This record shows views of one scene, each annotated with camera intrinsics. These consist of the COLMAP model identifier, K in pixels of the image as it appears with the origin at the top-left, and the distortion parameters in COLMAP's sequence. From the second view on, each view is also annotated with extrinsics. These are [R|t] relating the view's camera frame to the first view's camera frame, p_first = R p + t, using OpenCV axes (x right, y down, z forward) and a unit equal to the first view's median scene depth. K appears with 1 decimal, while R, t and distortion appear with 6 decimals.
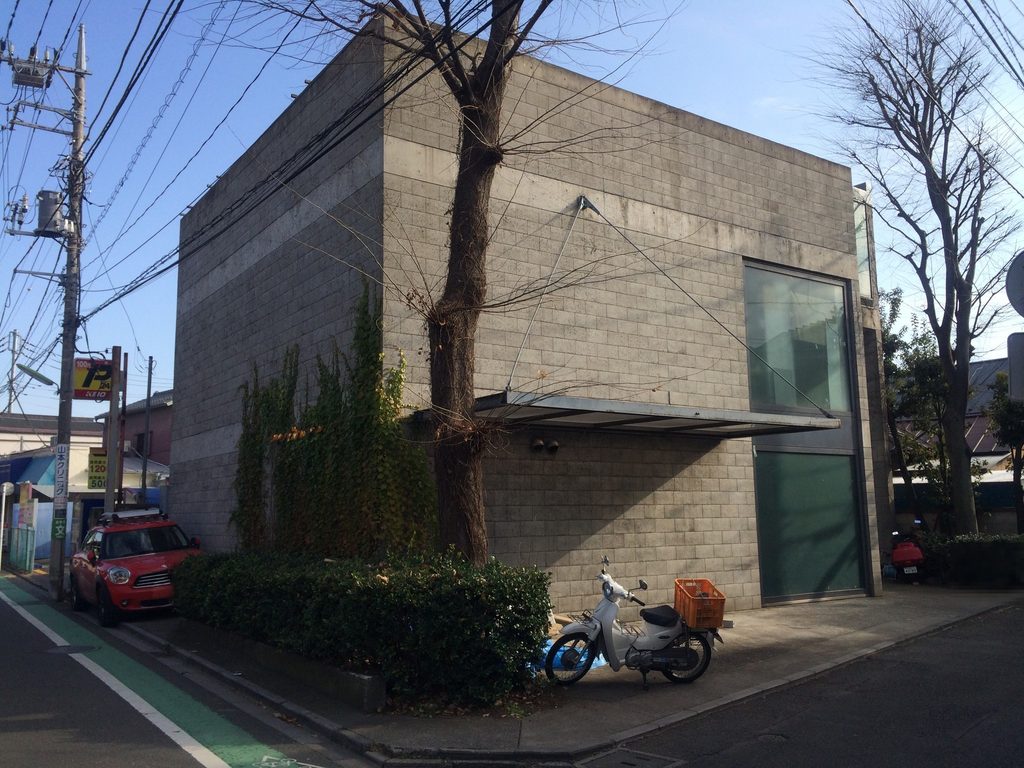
lens RADIAL K [[863.7, 0, 513.6], [0, 863.7, 386.7], [0, 0, 1]] dist [0.087322, -0.104928]
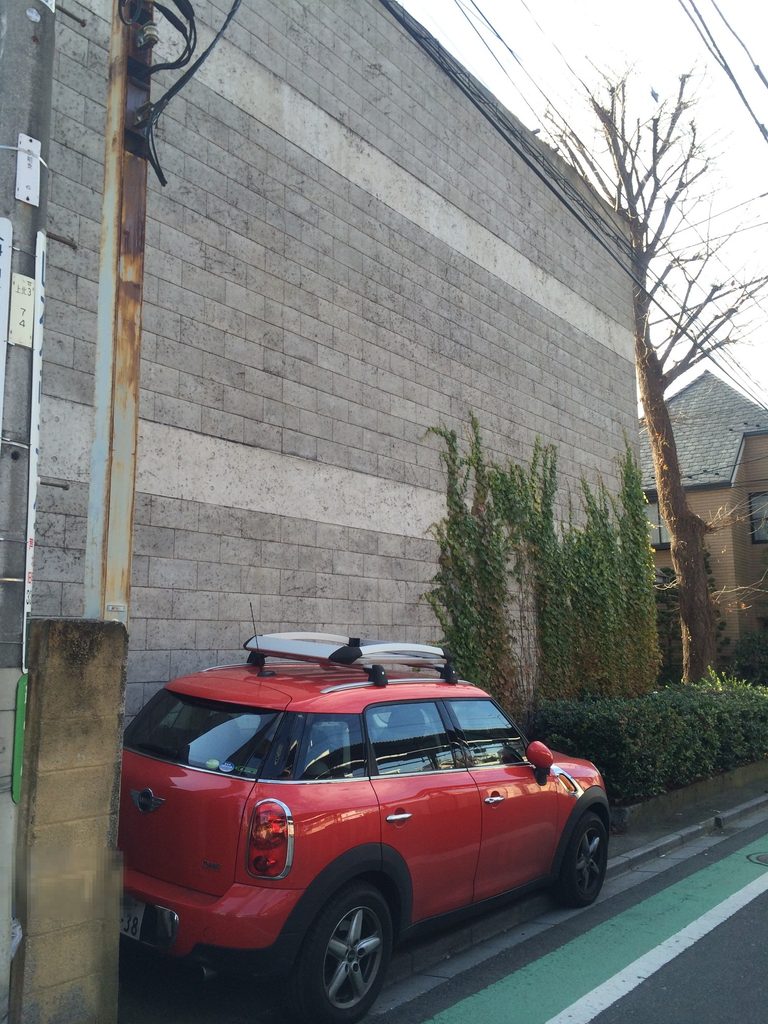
lens RADIAL K [[863.7, 0, 384.0], [0, 863.7, 512.0], [0, 0, 1]] dist [0.087322, -0.104928]
pose [[-0.296103, 0.159462, 0.941751, -0.939711], [-0.130991, 0.969870, -0.205409, 0.196268], [-0.946131, -0.184184, -0.266293, 1.324008]]
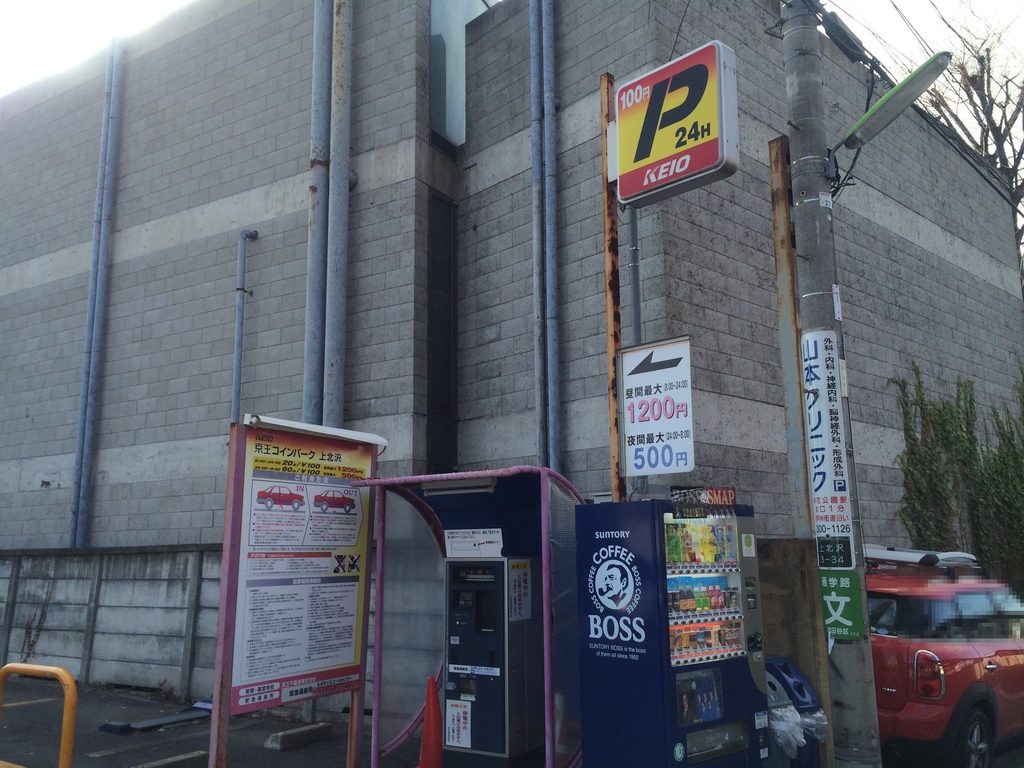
lens RADIAL K [[863.7, 0, 513.6], [0, 863.7, 386.7], [0, 0, 1]] dist [0.087322, -0.104928]
pose [[-0.137289, 0.196483, 0.970848, -1.101325], [-0.132826, 0.967625, -0.214614, 0.229234], [-0.981585, -0.158418, -0.106746, 1.564071]]
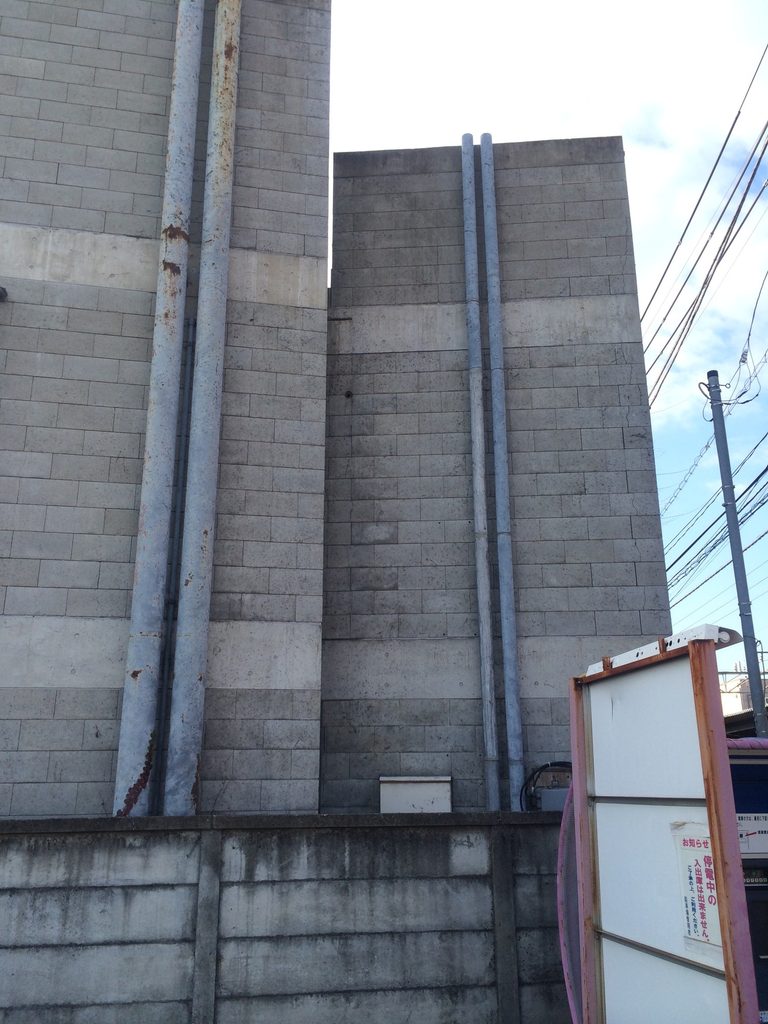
lens RADIAL K [[863.7, 0, 384.0], [0, 863.7, 512.0], [0, 0, 1]] dist [0.087322, -0.104928]
pose [[-0.775259, 0.202563, 0.598282, -0.747108], [-0.079936, 0.908104, -0.411043, 0.252876], [-0.626564, -0.366490, -0.687824, 1.903834]]
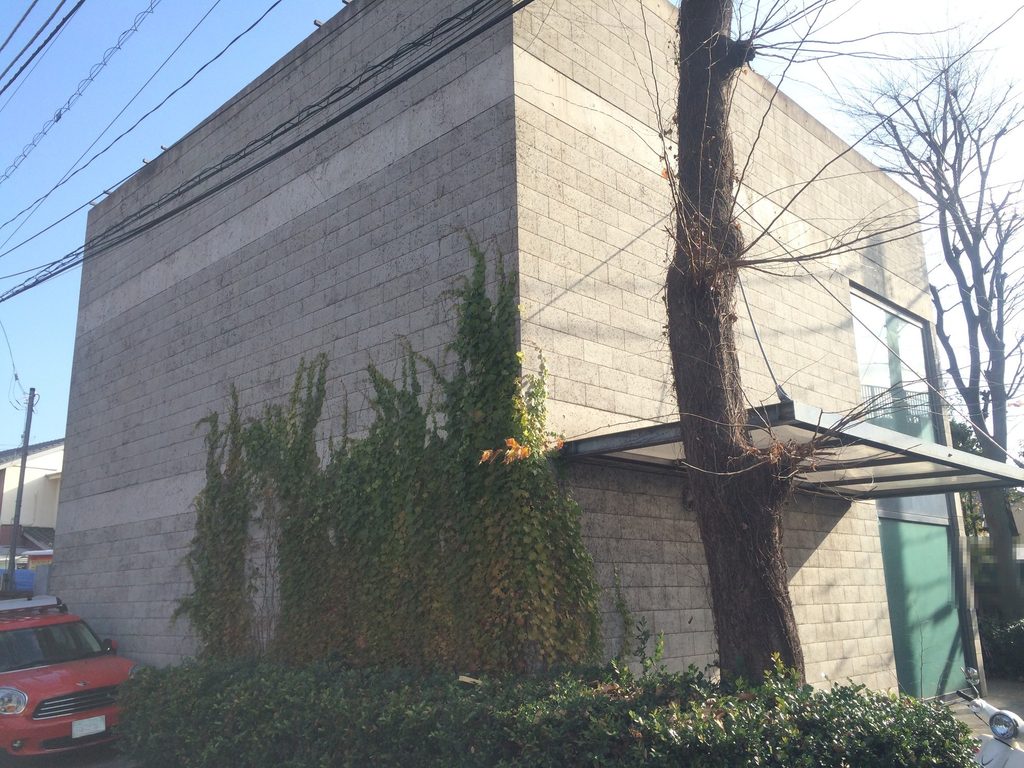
lens RADIAL K [[863.7, 0, 513.6], [0, 863.7, 386.7], [0, 0, 1]] dist [0.087322, -0.104928]
pose [[0.982175, 0.035716, 0.184546, -0.221289], [-0.018220, 0.995249, -0.095646, 0.040678], [-0.187085, 0.090578, 0.978159, 0.284469]]
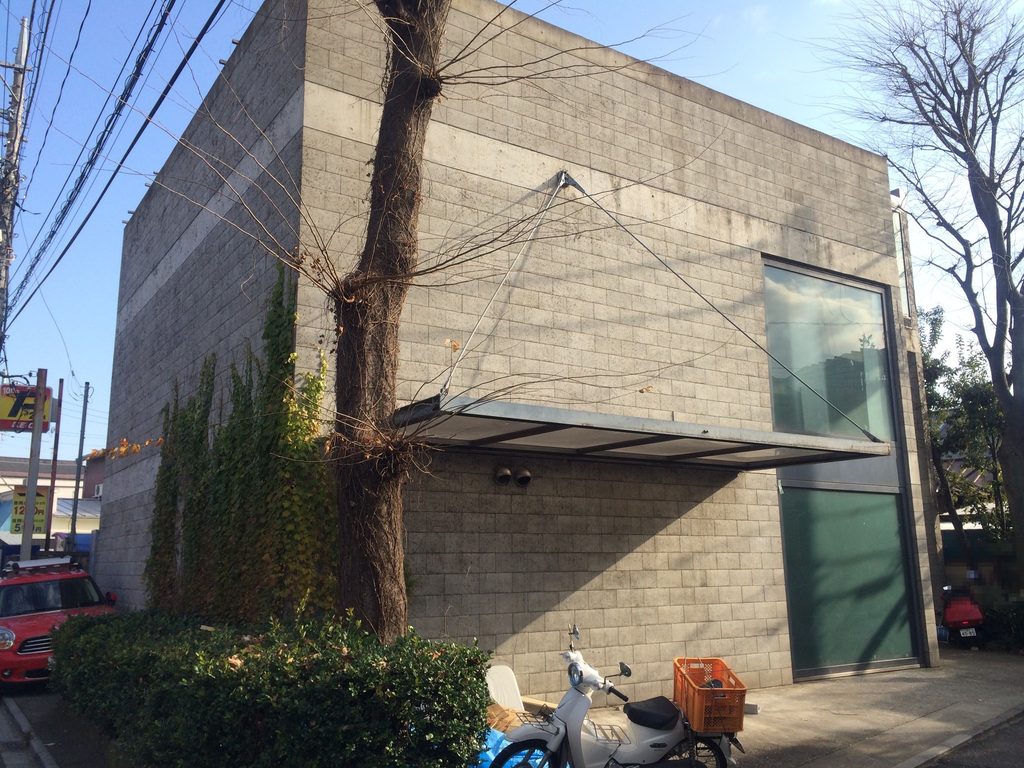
lens RADIAL K [[863.7, 0, 513.6], [0, 863.7, 386.7], [0, 0, 1]] dist [0.087322, -0.104928]
pose [[0.999789, -0.001542, -0.020499, 0.046986], [0.000419, 0.998505, -0.054662, 0.026624], [0.020553, 0.054642, 0.998294, 0.186307]]
